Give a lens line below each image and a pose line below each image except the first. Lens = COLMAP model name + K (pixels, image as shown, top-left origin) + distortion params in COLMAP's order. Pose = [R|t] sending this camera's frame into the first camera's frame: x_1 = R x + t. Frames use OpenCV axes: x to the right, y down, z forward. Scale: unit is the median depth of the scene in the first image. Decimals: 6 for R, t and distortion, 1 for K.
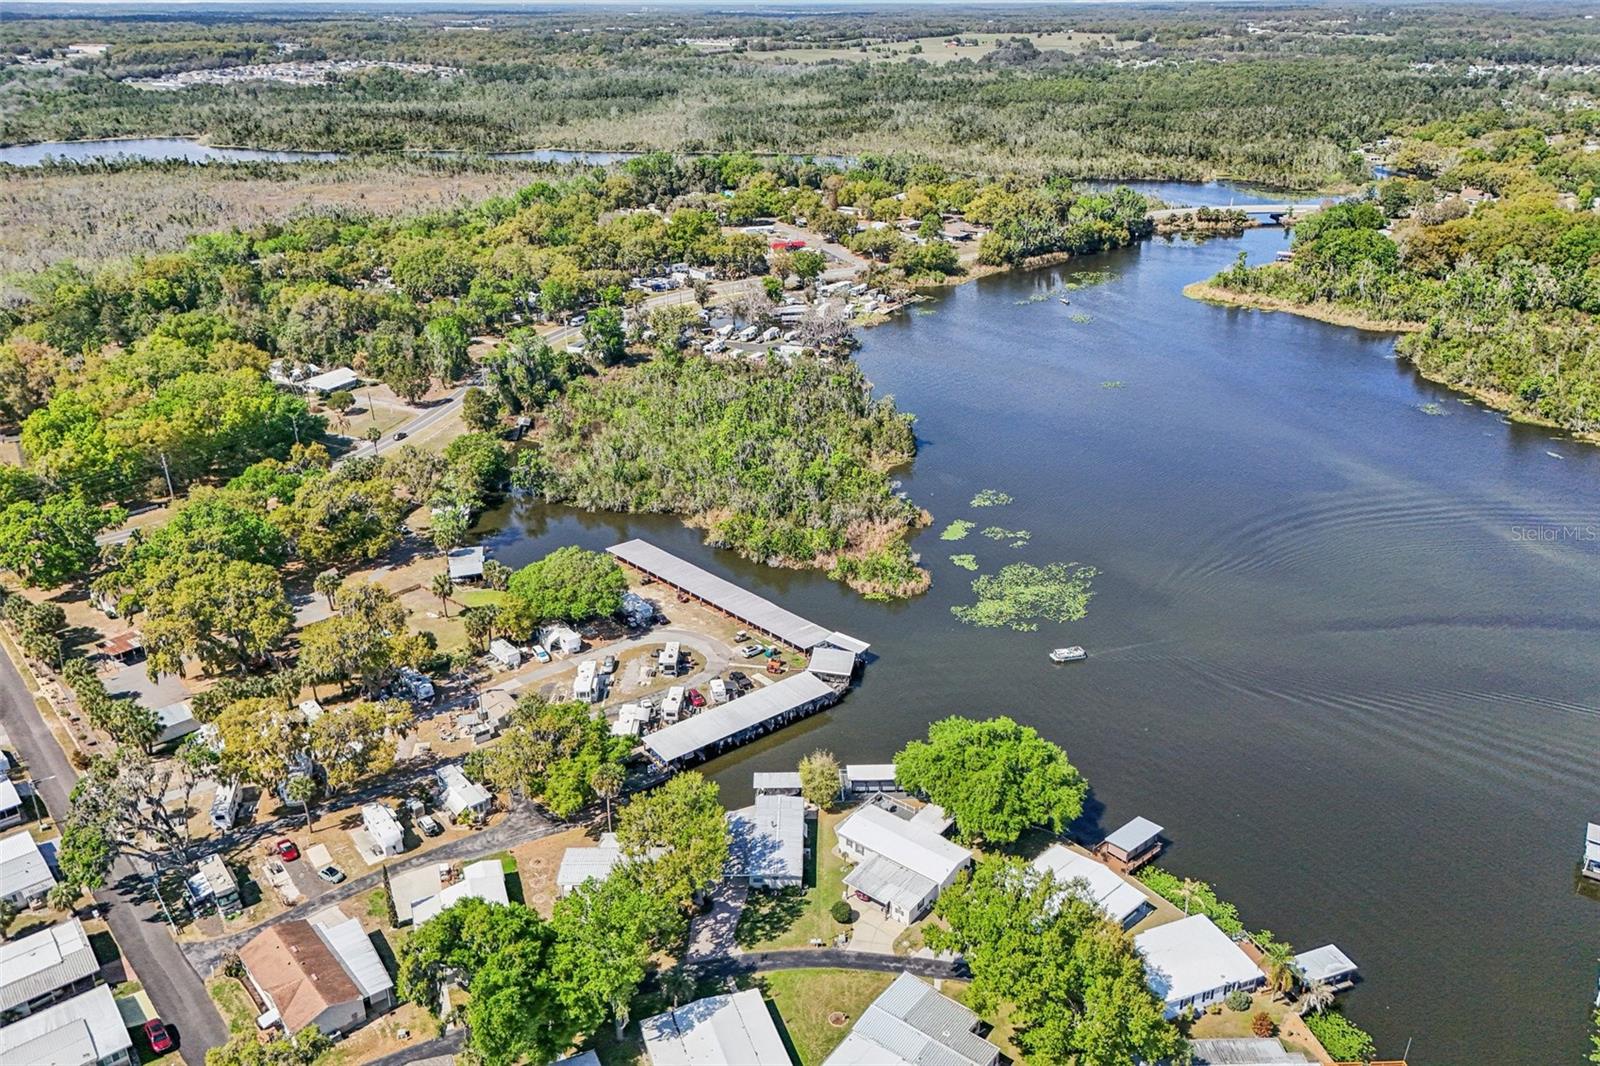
lens RADIAL K [[1169.3, 0, 800.0], [0, 1169.3, 533.0], [0, 0, 1]] dist [0.063394, -0.053466]
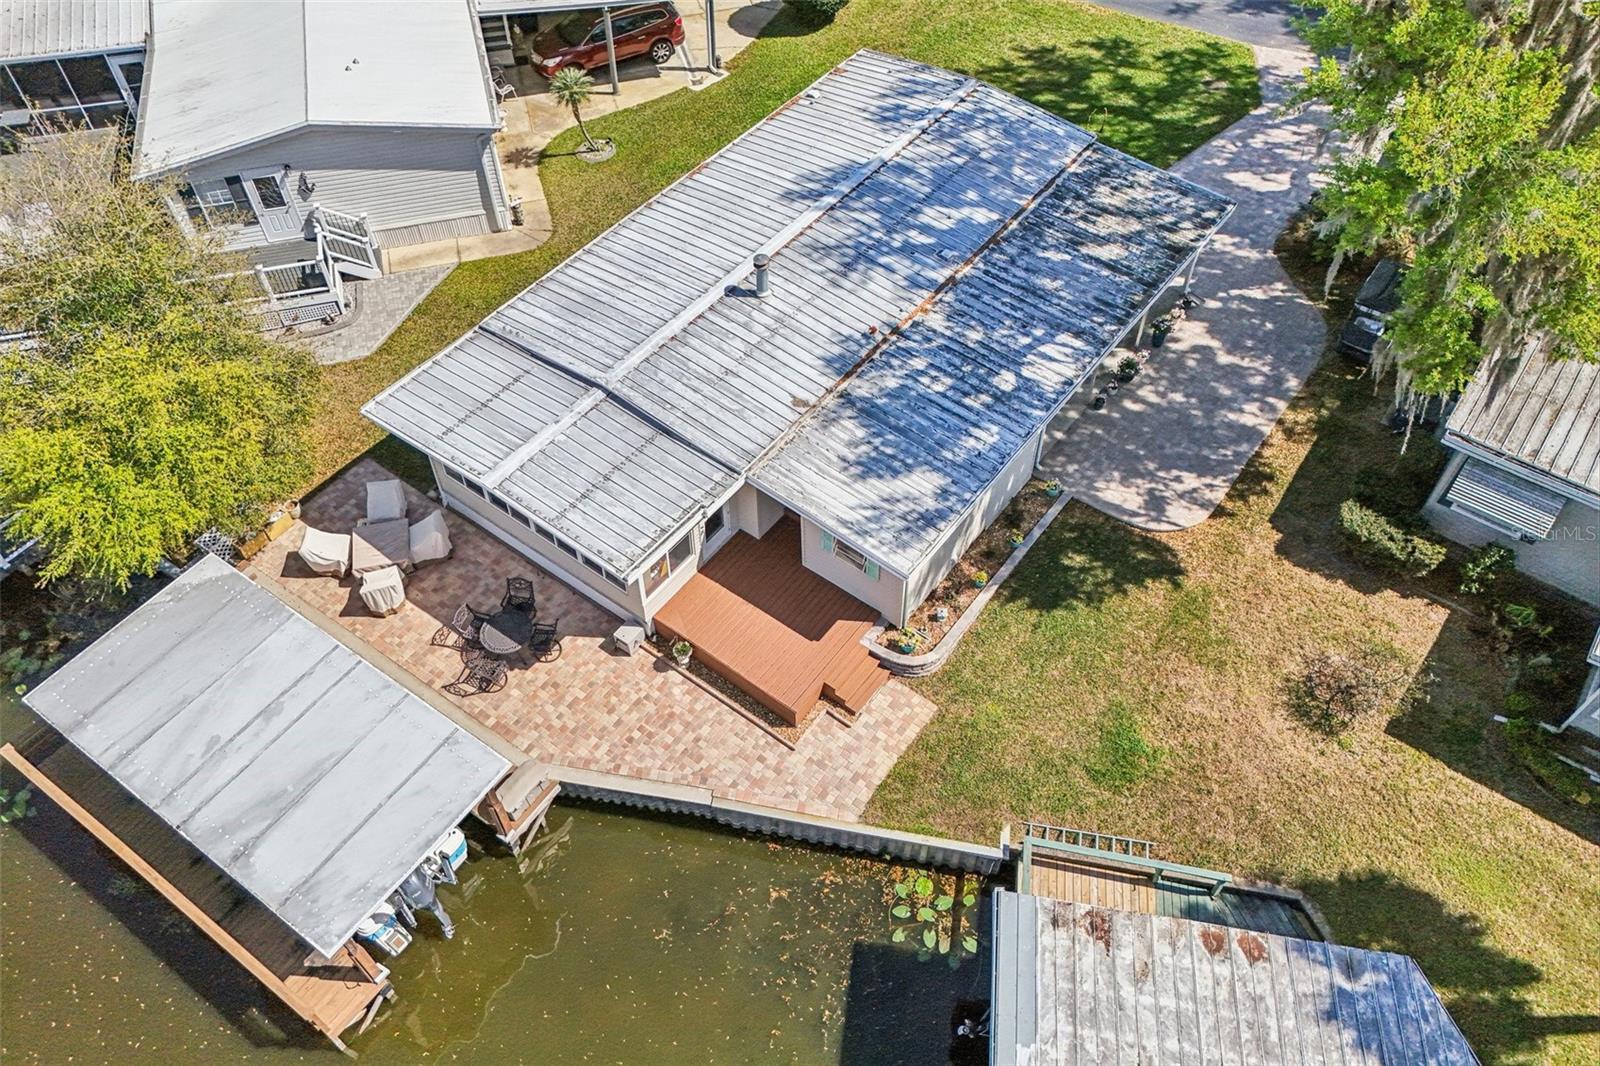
lens RADIAL K [[1169.3, 0, 800.0], [0, 1169.3, 533.0], [0, 0, 1]] dist [0.063394, -0.053466]
pose [[-0.808833, -0.449318, 0.379346, -0.105877], [0.237244, 0.340928, 0.909661, 0.131757], [-0.538056, 0.825761, -0.169156, 1.111945]]
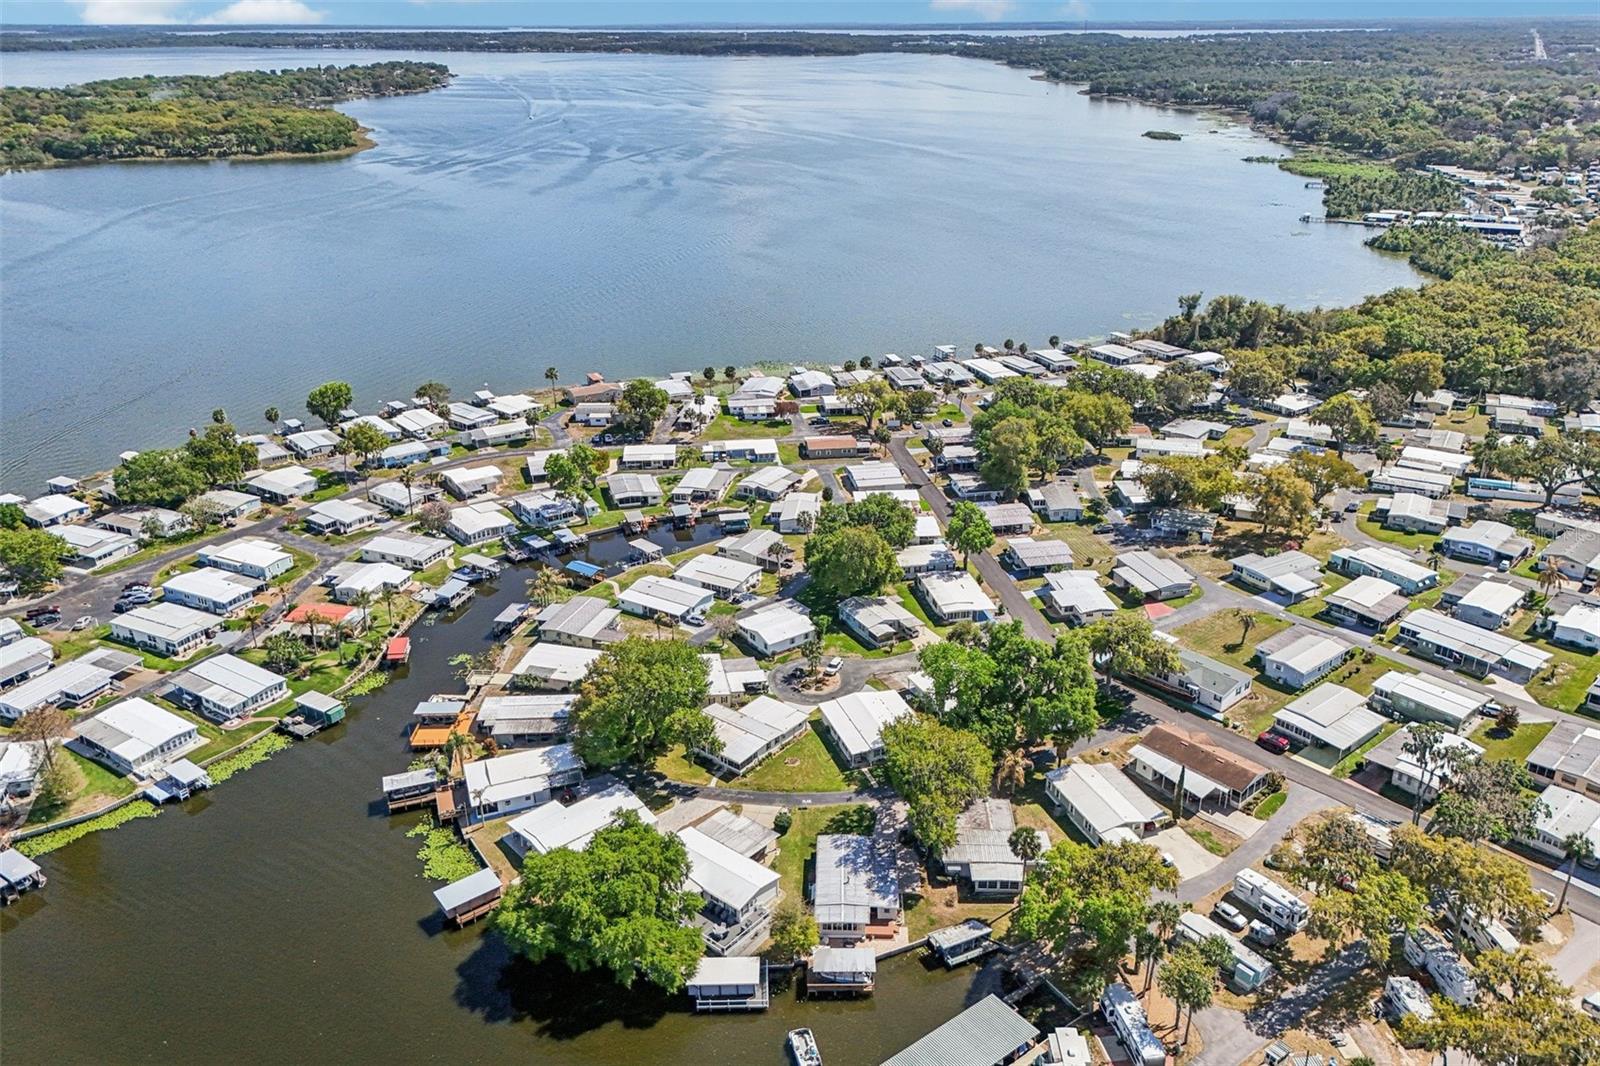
lens RADIAL K [[1169.3, 0, 800.0], [0, 1169.3, 533.0], [0, 0, 1]] dist [0.063394, -0.053466]
pose [[-0.999460, 0.009887, 0.031347, -0.018558], [0.029498, 0.690471, 0.722759, -0.670960], [-0.014498, 0.723293, -0.690389, 1.540355]]
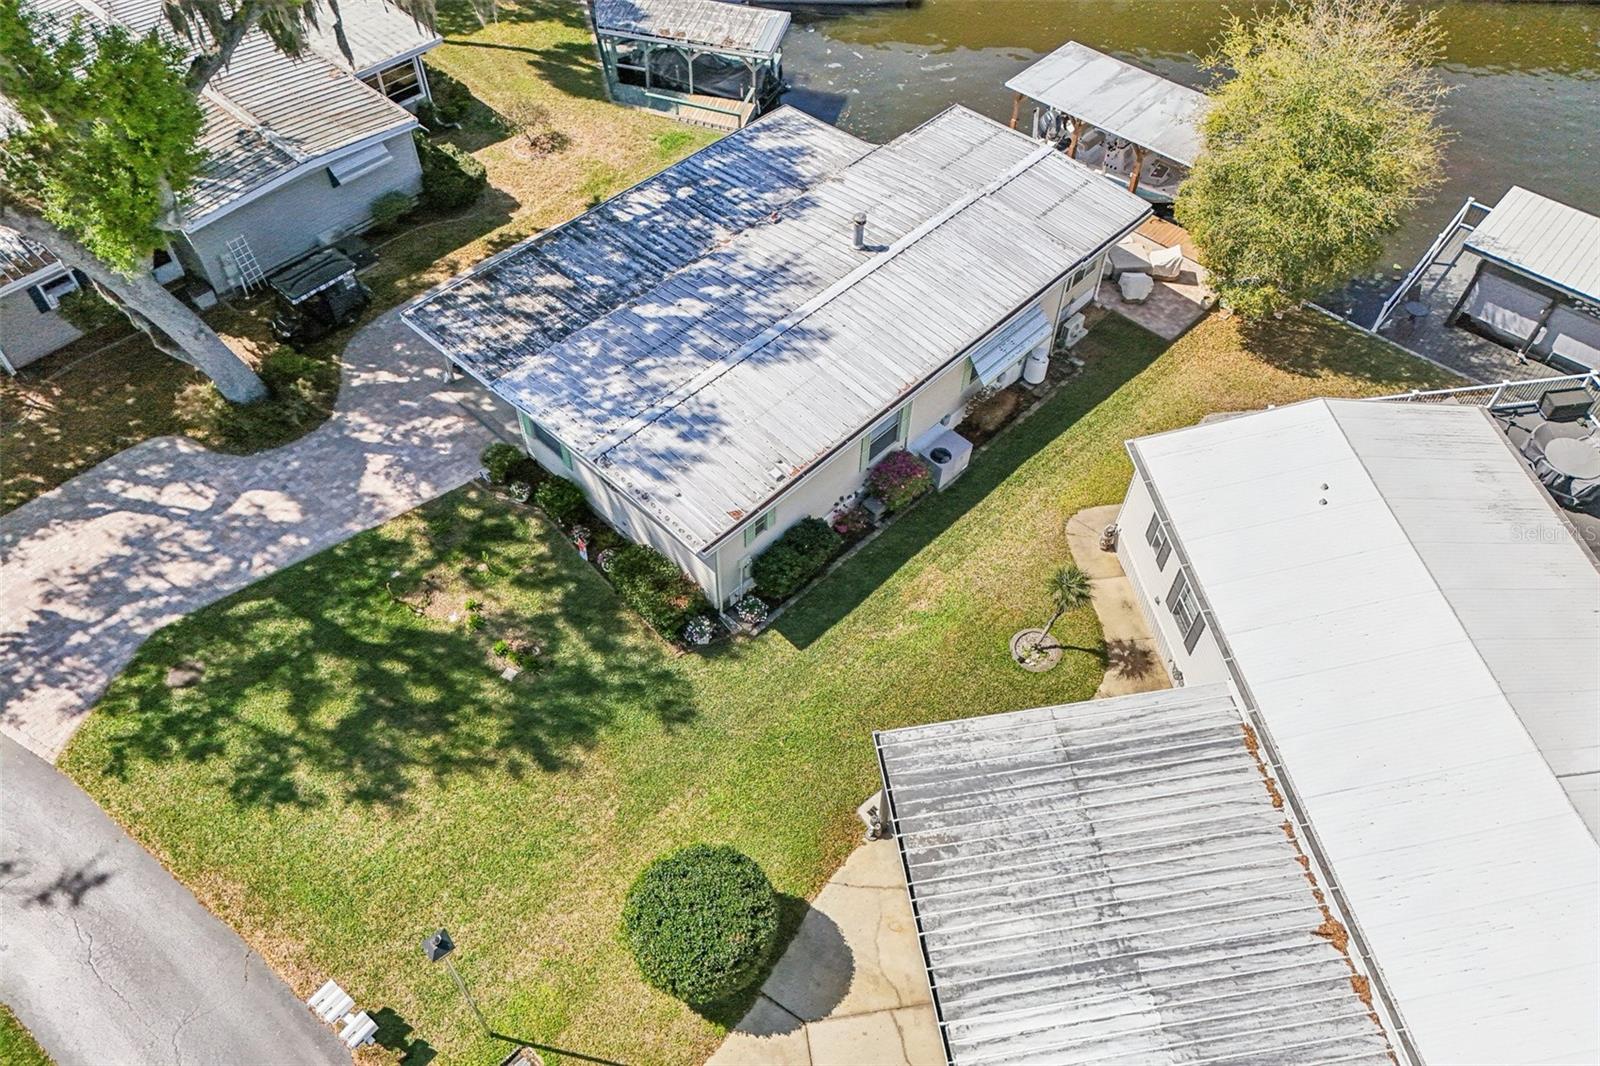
lens RADIAL K [[1169.3, 0, 800.0], [0, 1169.3, 533.0], [0, 0, 1]] dist [0.063394, -0.053466]
pose [[0.739042, 0.535792, -0.408343, 0.072519], [-0.286619, 0.798642, 0.529169, 0.202849], [0.609645, -0.274039, 0.743798, 0.895409]]
